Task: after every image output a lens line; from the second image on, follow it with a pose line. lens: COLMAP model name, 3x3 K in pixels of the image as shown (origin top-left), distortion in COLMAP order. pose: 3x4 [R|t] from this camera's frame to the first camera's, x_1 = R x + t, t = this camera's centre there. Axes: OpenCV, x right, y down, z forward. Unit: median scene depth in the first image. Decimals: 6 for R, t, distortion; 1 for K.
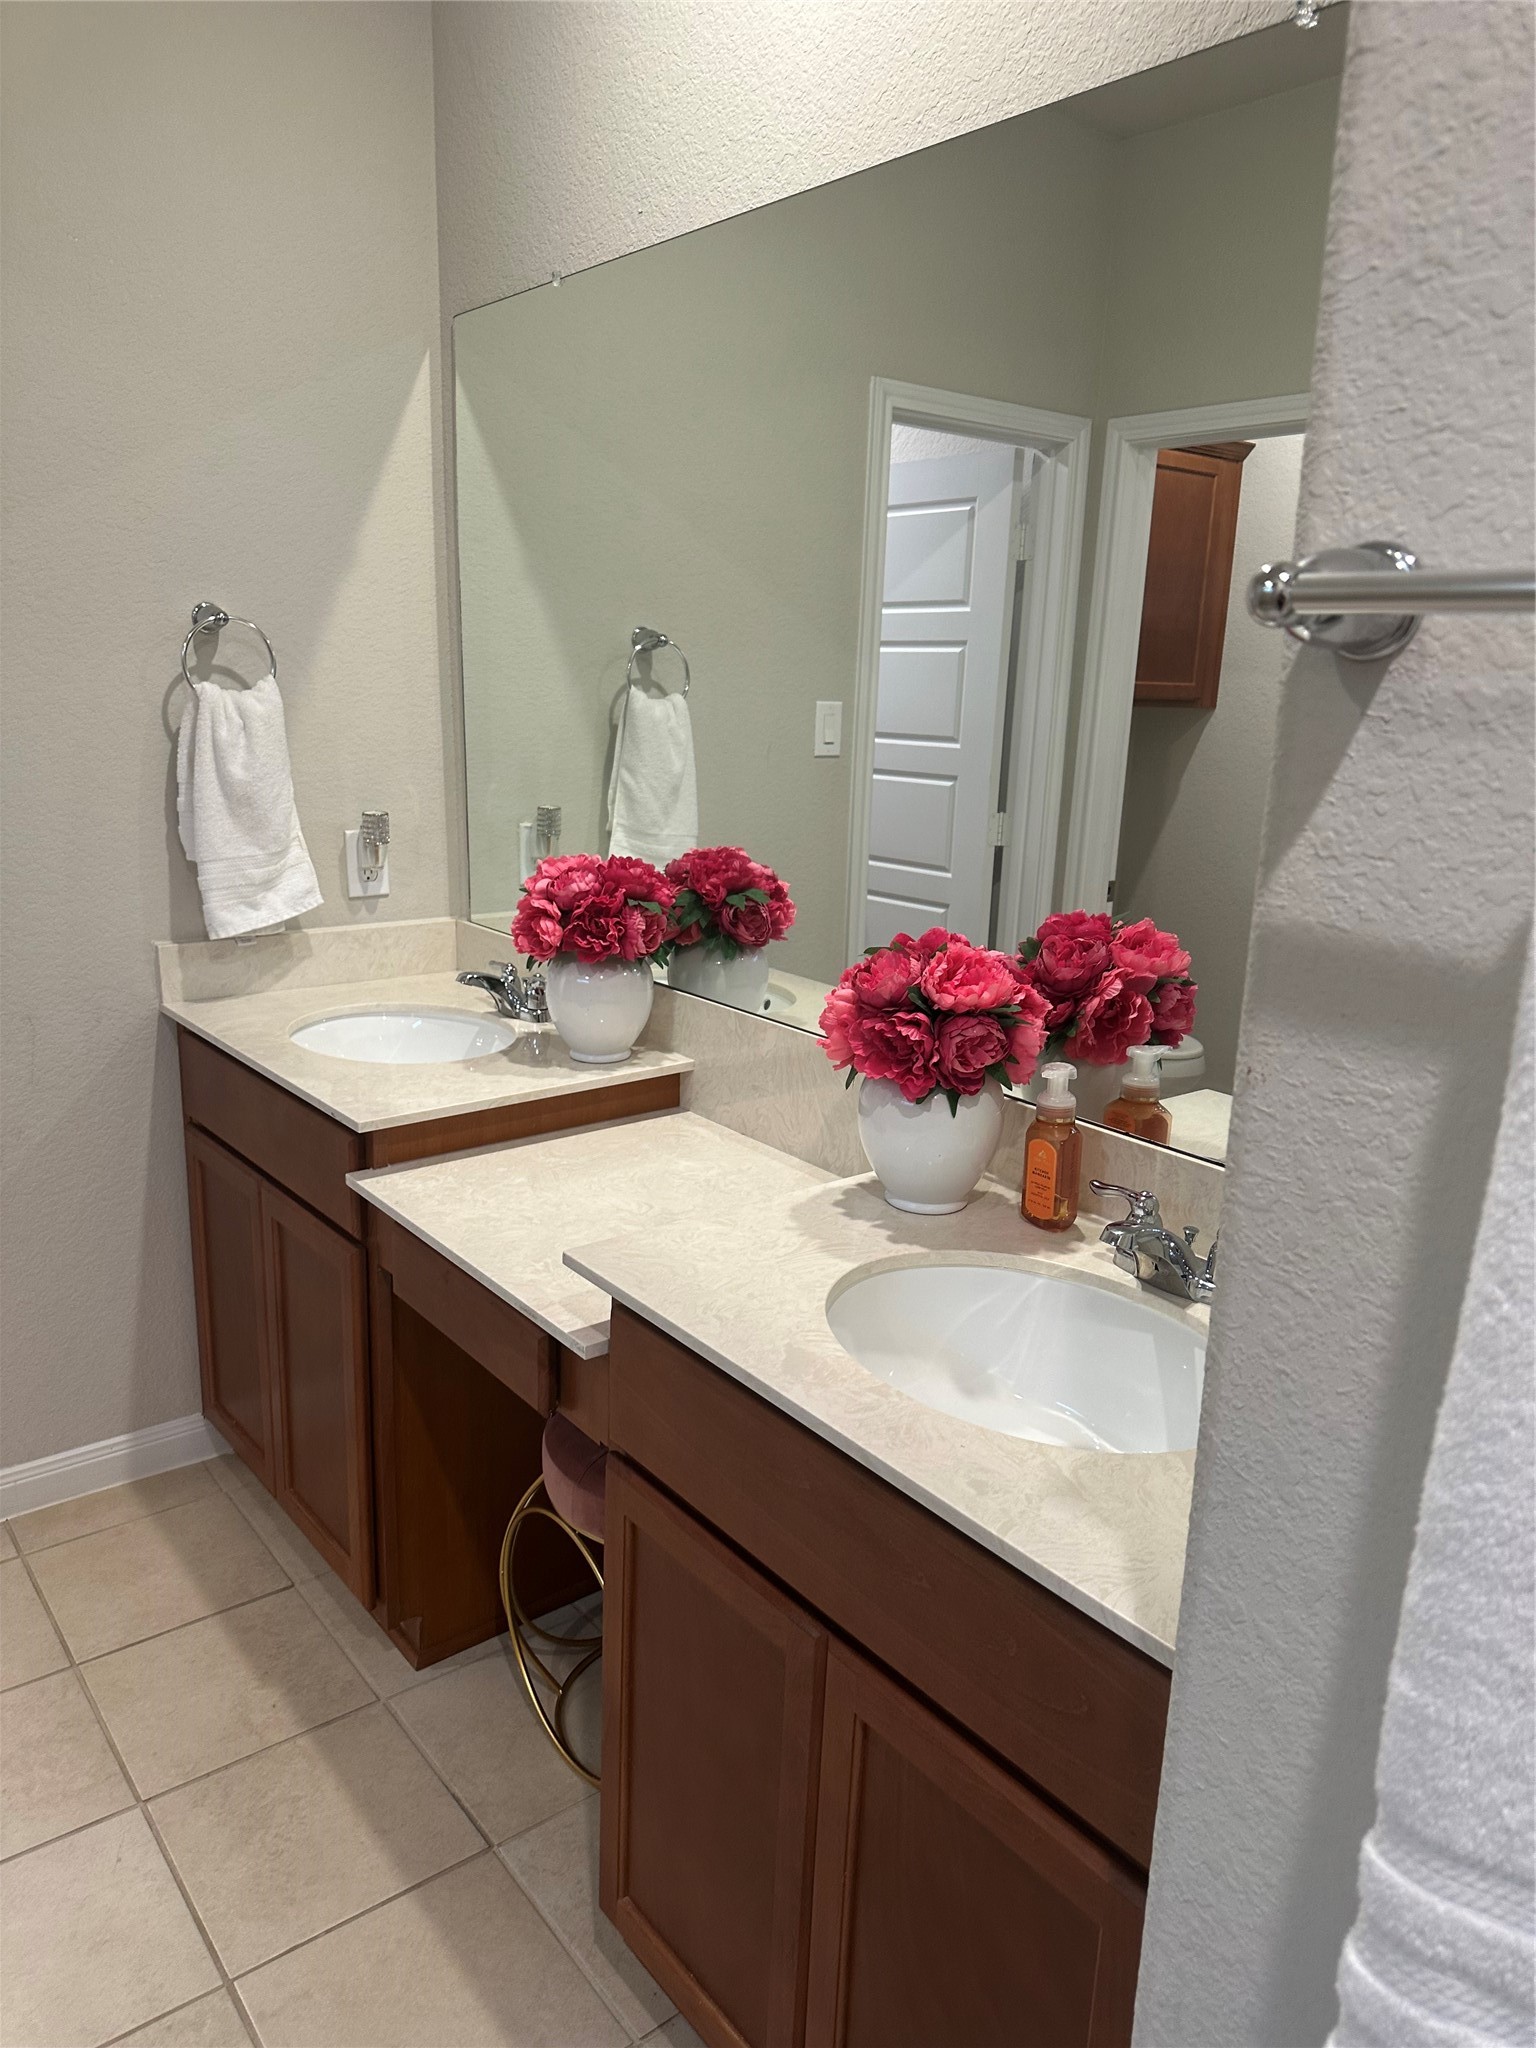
lens RADIAL K [[1447.4, 0, 771.5], [0, 1447.4, 1044.1], [0, 0, 1]] dist [0.071066, -0.113537]
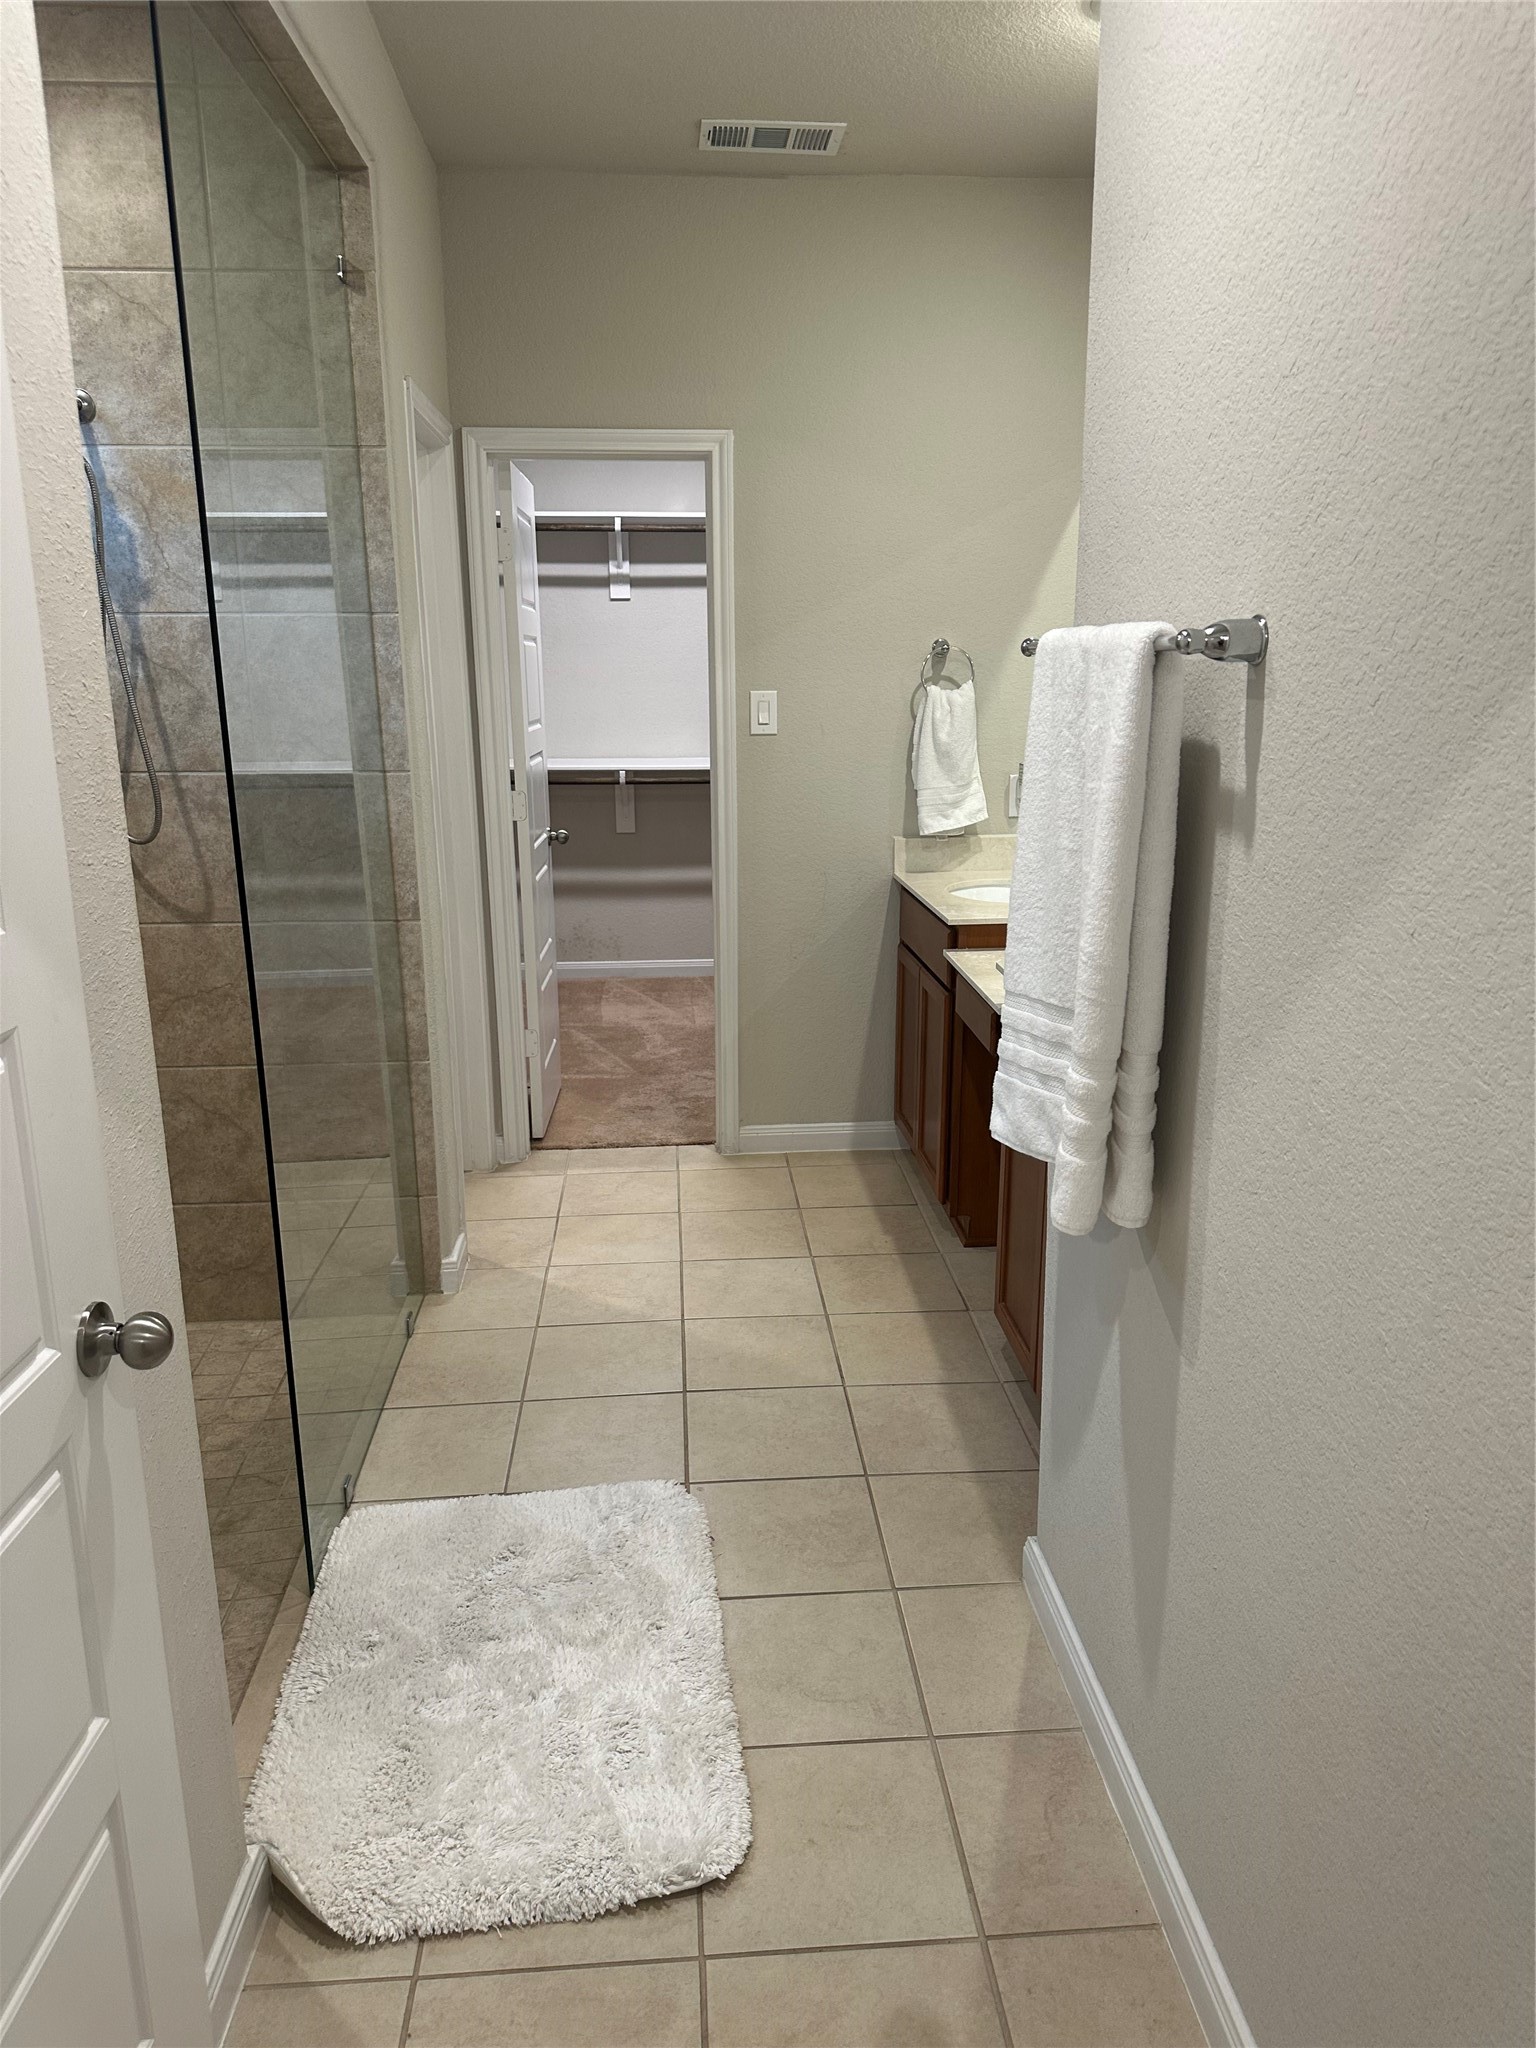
lens RADIAL K [[1447.4, 0, 771.5], [0, 1447.4, 1044.1], [0, 0, 1]] dist [0.071066, -0.113537]
pose [[0.831932, 0.113440, -0.543159, 0.430573], [-0.112070, 0.993057, 0.035750, 0.132619], [0.543443, 0.031130, 0.838869, -0.529774]]
